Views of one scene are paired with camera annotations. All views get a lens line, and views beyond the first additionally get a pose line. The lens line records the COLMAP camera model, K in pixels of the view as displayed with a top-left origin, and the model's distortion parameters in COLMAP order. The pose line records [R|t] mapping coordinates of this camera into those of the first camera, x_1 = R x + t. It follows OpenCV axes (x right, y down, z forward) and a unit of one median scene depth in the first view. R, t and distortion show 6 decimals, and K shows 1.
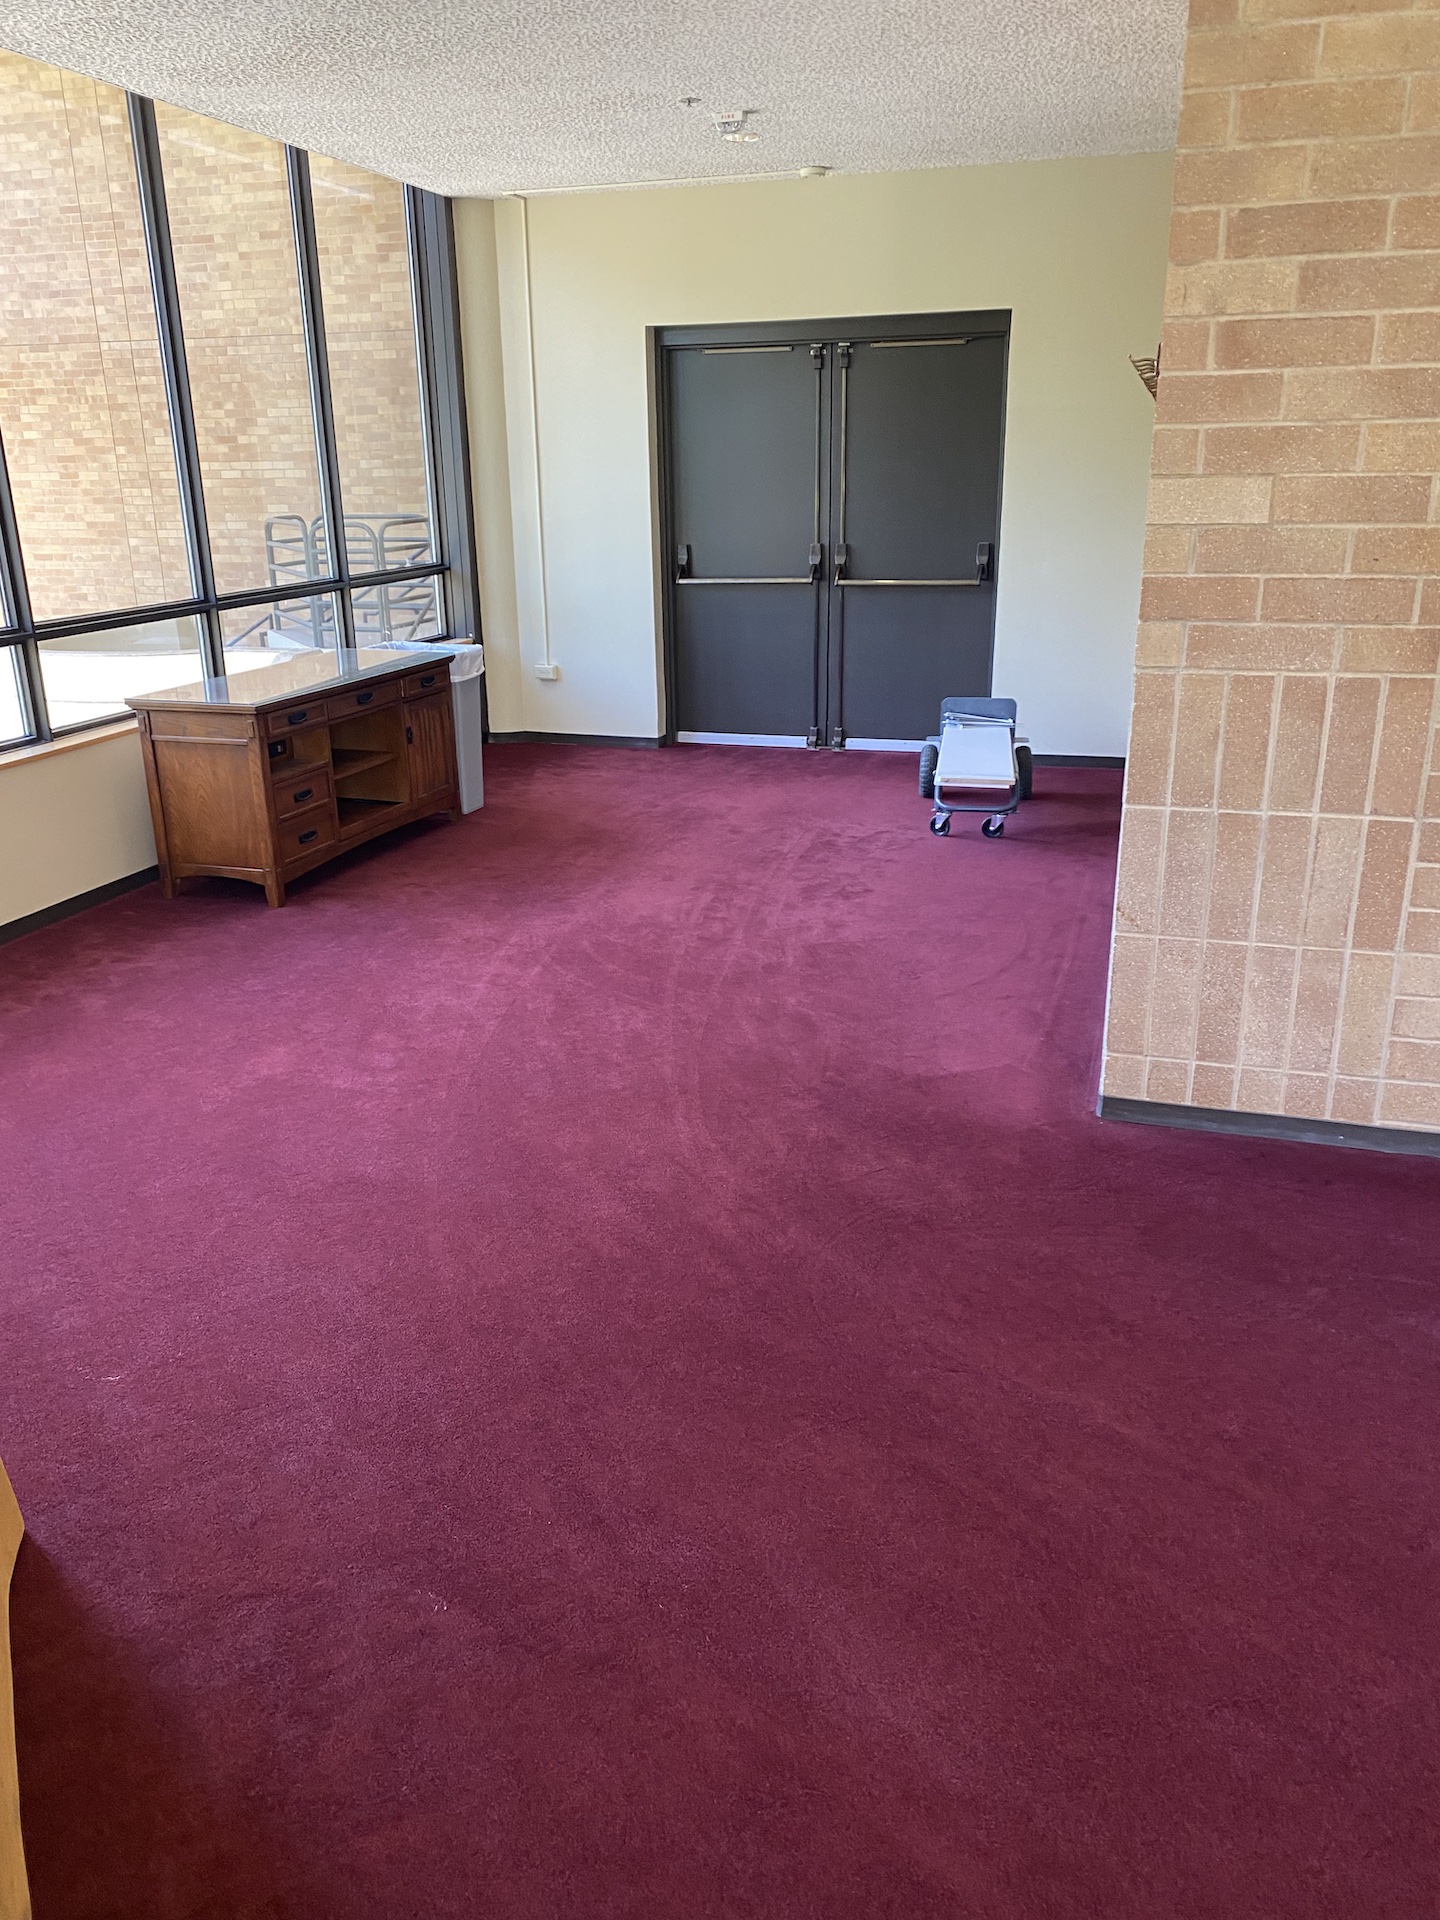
lens RADIAL K [[1473.1, 0, 717.7], [0, 1473.1, 1001.6], [0, 0, 1]] dist [0.043231, -0.039262]
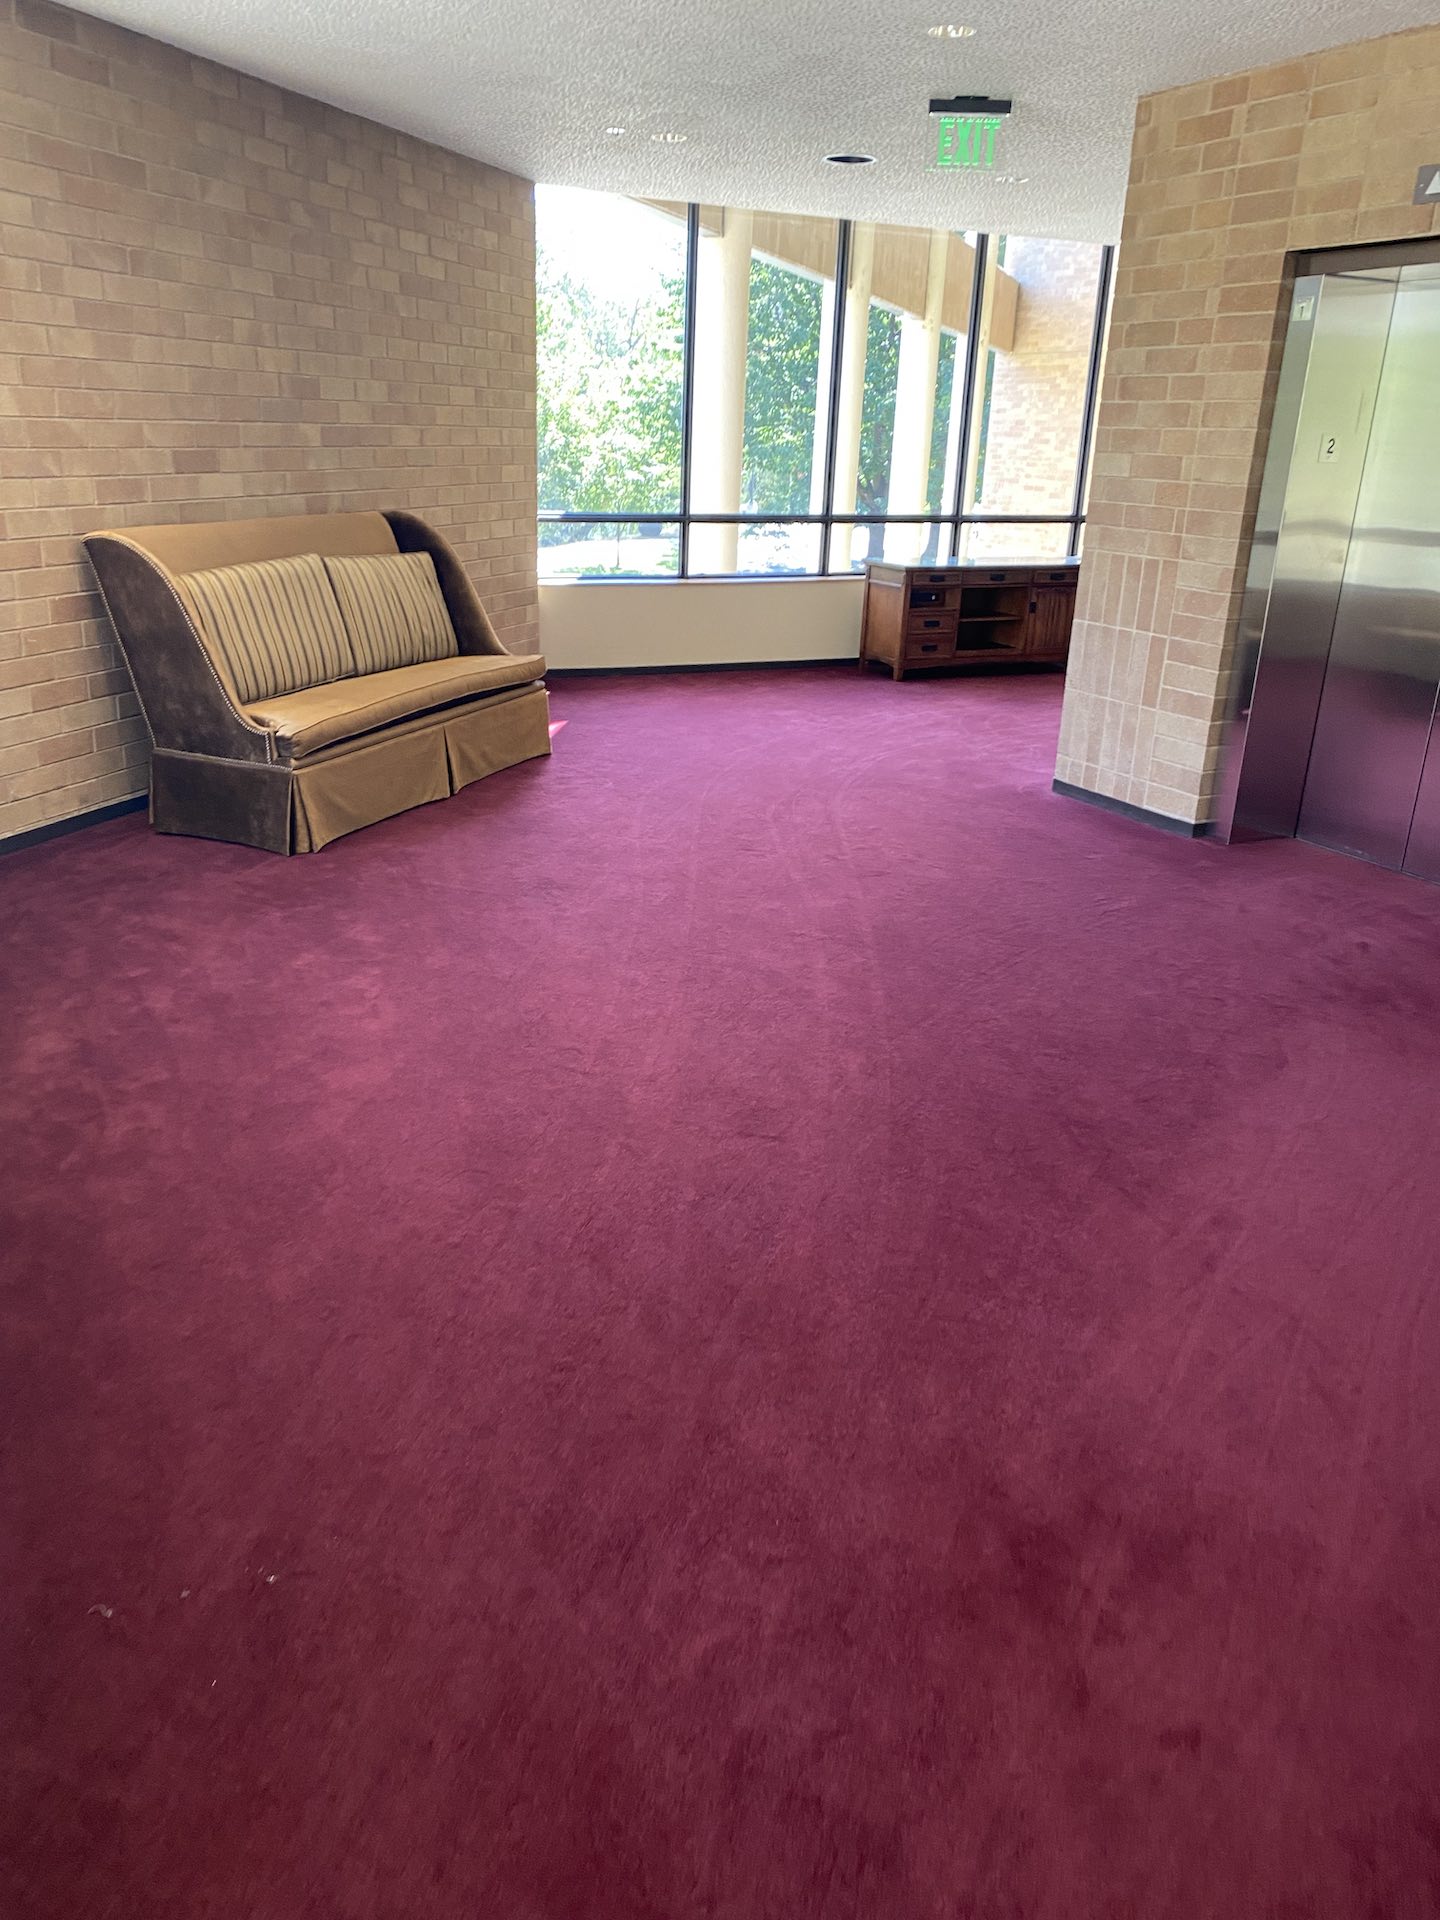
lens RADIAL K [[1473.1, 0, 717.7], [0, 1473.1, 1001.6], [0, 0, 1]] dist [0.043231, -0.039262]
pose [[0.689004, 0.292079, -0.663297, 1.359393], [-0.285907, 0.950515, 0.121566, 0.238825], [0.665981, 0.105882, 0.738417, -0.695064]]
